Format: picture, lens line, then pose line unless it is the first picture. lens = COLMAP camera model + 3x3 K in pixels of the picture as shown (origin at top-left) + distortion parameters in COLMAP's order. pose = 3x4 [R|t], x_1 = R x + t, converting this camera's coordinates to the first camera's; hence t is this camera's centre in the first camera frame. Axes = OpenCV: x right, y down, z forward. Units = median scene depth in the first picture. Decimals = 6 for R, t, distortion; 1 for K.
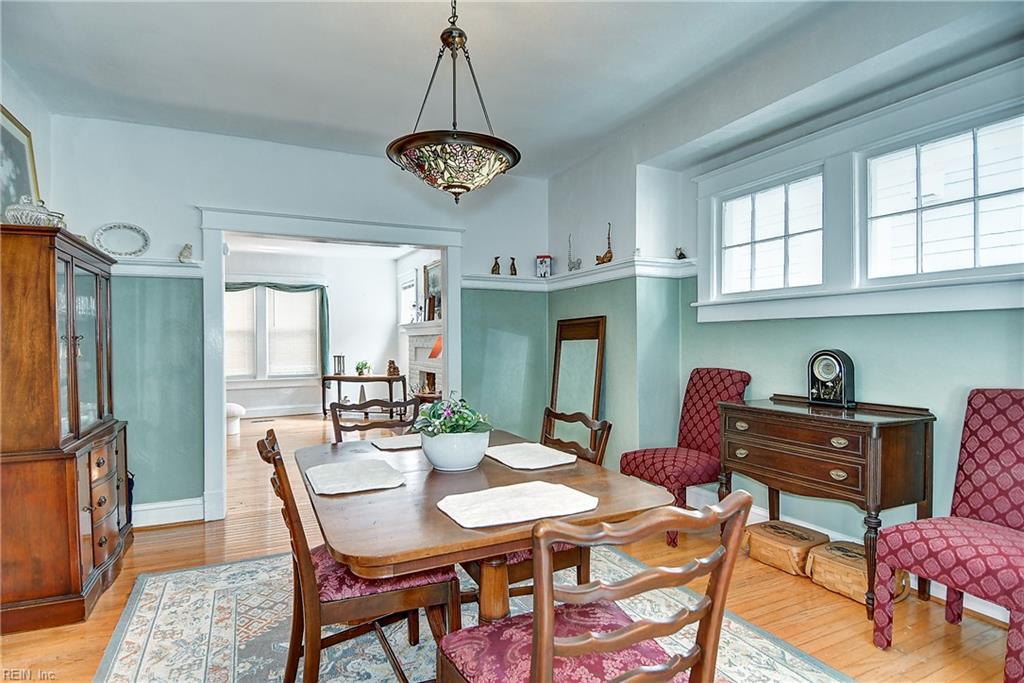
lens RADIAL K [[531.1, 0, 513.9], [0, 531.1, 343.7], [0, 0, 1]] dist [0.046999, -0.054332]
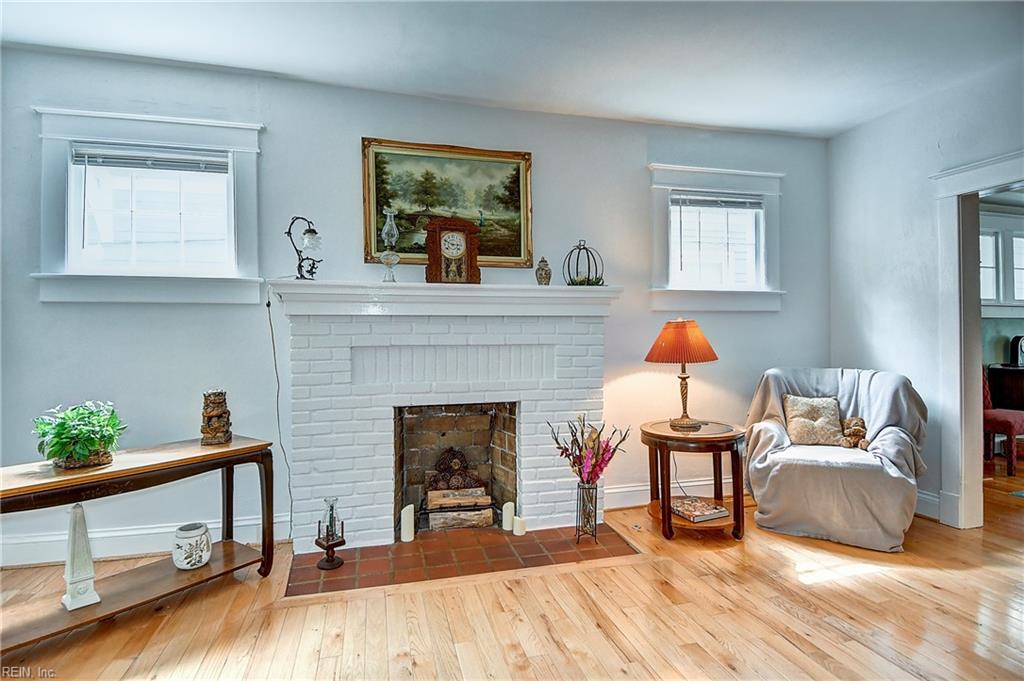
lens RADIAL K [[531.1, 0, 513.9], [0, 531.1, 342.7], [0, 0, 1]] dist [0.046999, -0.054332]
pose [[0.188120, 0.000343, 0.982146, -0.487759], [0.019367, 0.999804, -0.004059, 0.006658], [-0.981955, 0.019785, 0.188077, 0.755139]]
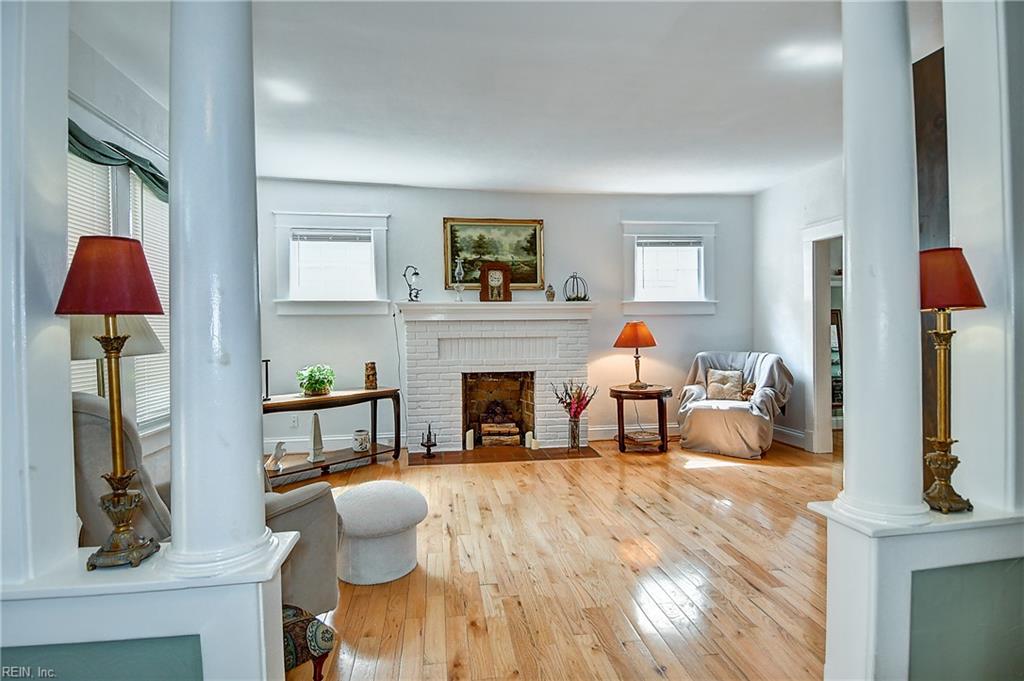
lens RADIAL K [[531.1, 0, 513.9], [0, 531.1, 342.7], [0, 0, 1]] dist [0.046999, -0.054332]
pose [[0.294579, -0.011749, 0.955555, -0.721835], [0.021499, 0.999753, 0.005665, 0.009209], [-0.955385, 0.018875, 0.294759, 0.662469]]
